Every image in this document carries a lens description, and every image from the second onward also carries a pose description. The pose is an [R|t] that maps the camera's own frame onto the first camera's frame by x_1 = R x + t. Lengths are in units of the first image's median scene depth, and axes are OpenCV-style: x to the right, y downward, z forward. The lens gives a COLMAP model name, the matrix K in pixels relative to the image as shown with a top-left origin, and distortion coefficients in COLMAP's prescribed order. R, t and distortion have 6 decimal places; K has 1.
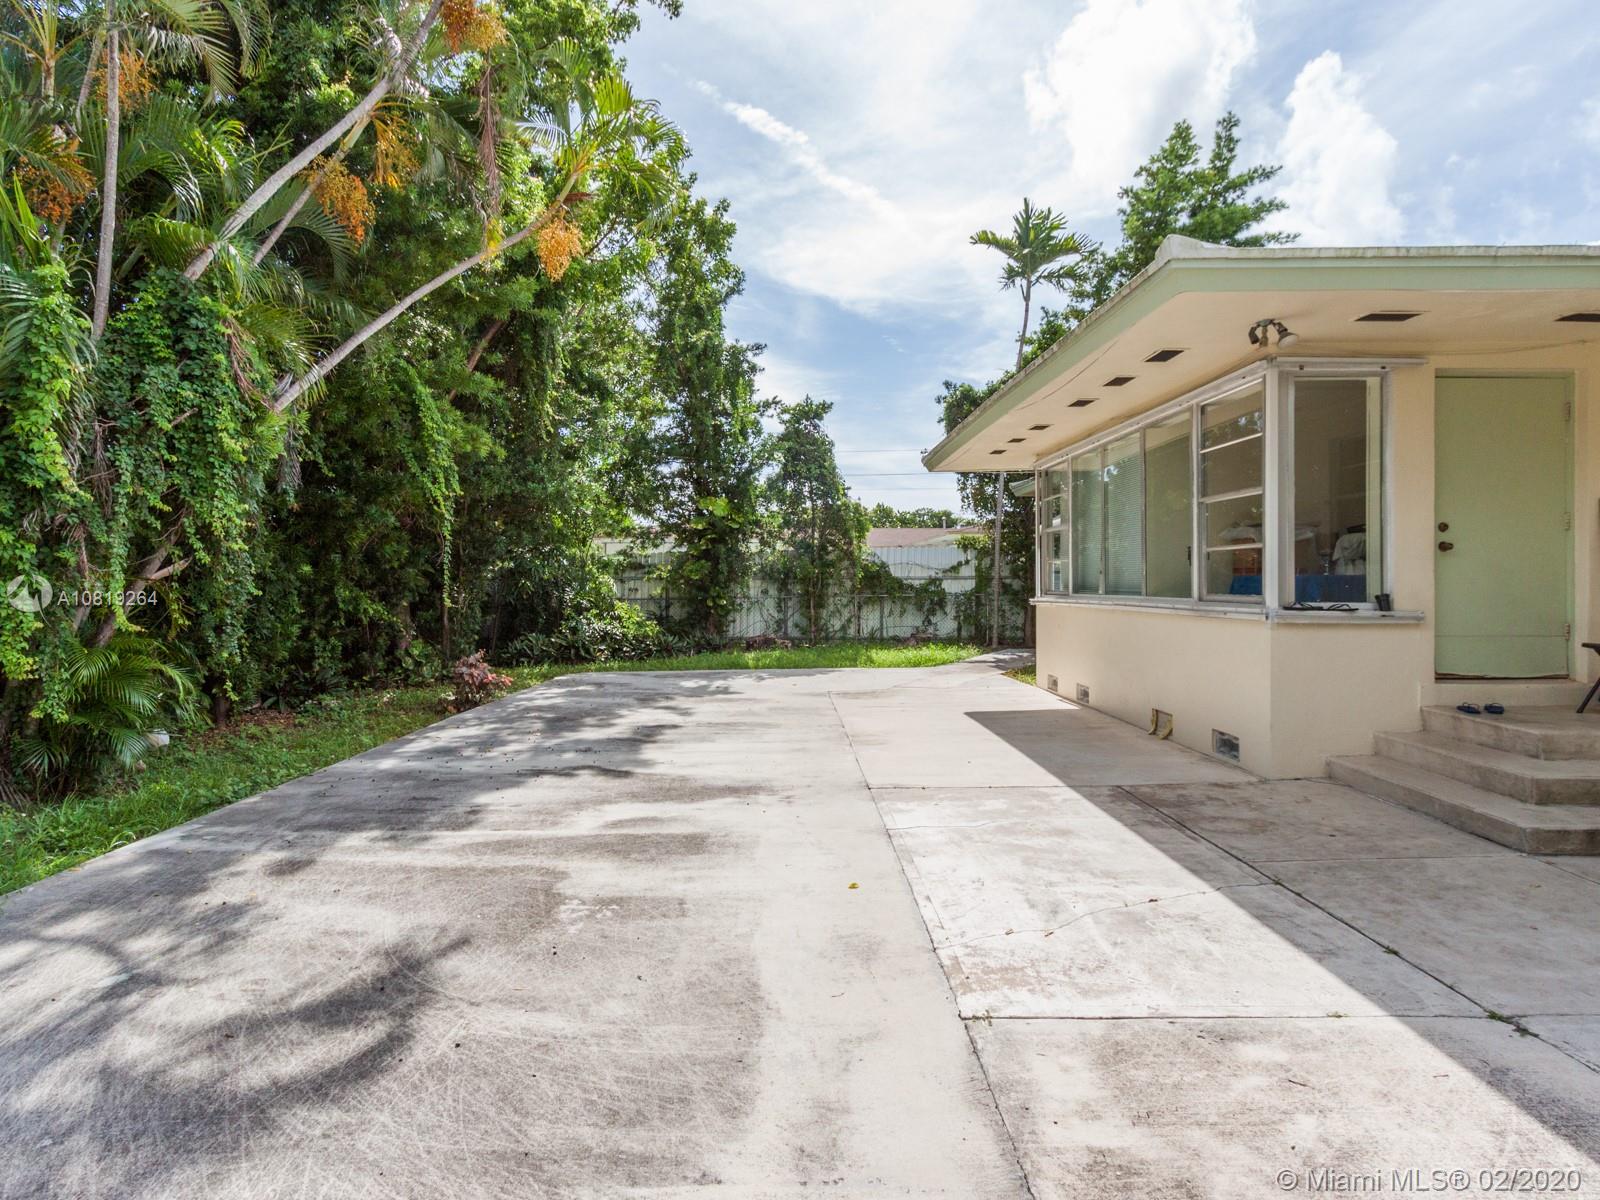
lens RADIAL K [[854.4, 0, 797.6], [0, 854.4, 584.6], [0, 0, 1]] dist [-0.001833, 0.000705]
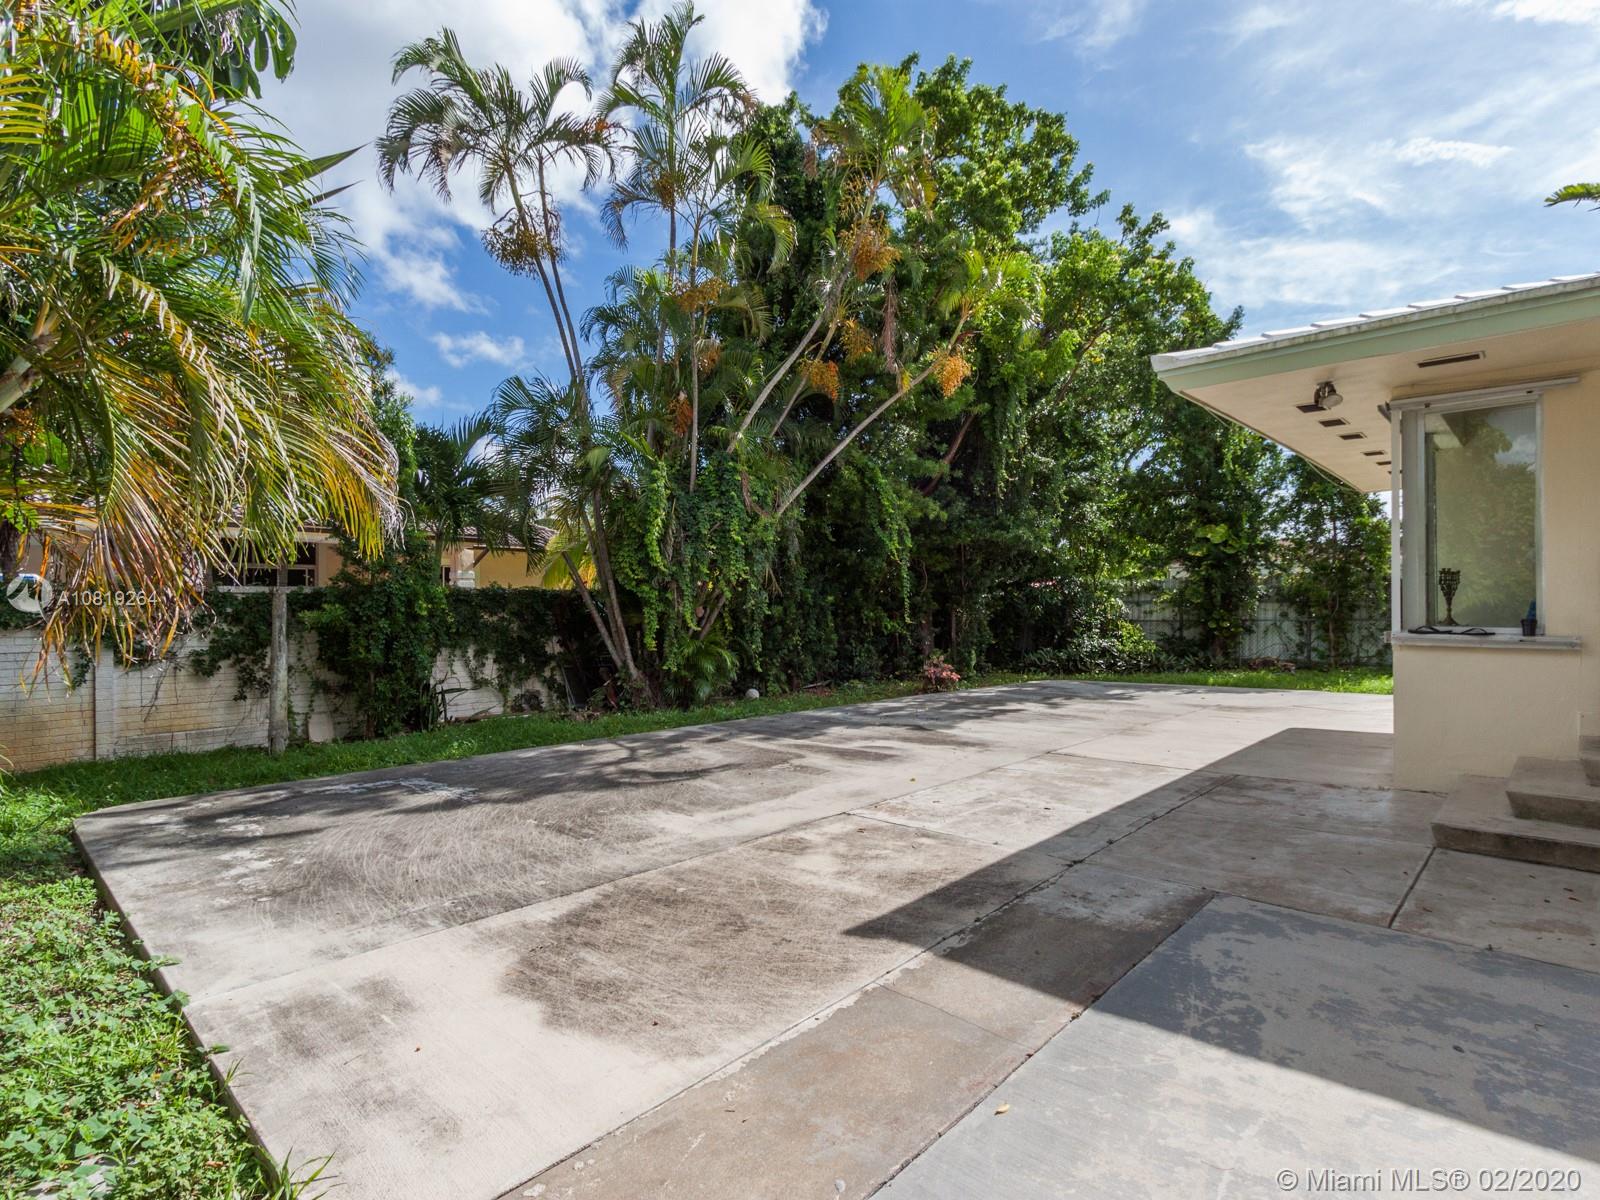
lens RADIAL K [[797.8, 0, 800.0], [0, 797.8, 609.7], [0, 0, 1]] dist [-0.019820, 0.000489]
pose [[0.740137, 0.000861, -0.672455, 0.674900], [0.001385, 0.999995, 0.002805, -0.003311], [0.672454, -0.003007, 0.740132, -0.255034]]
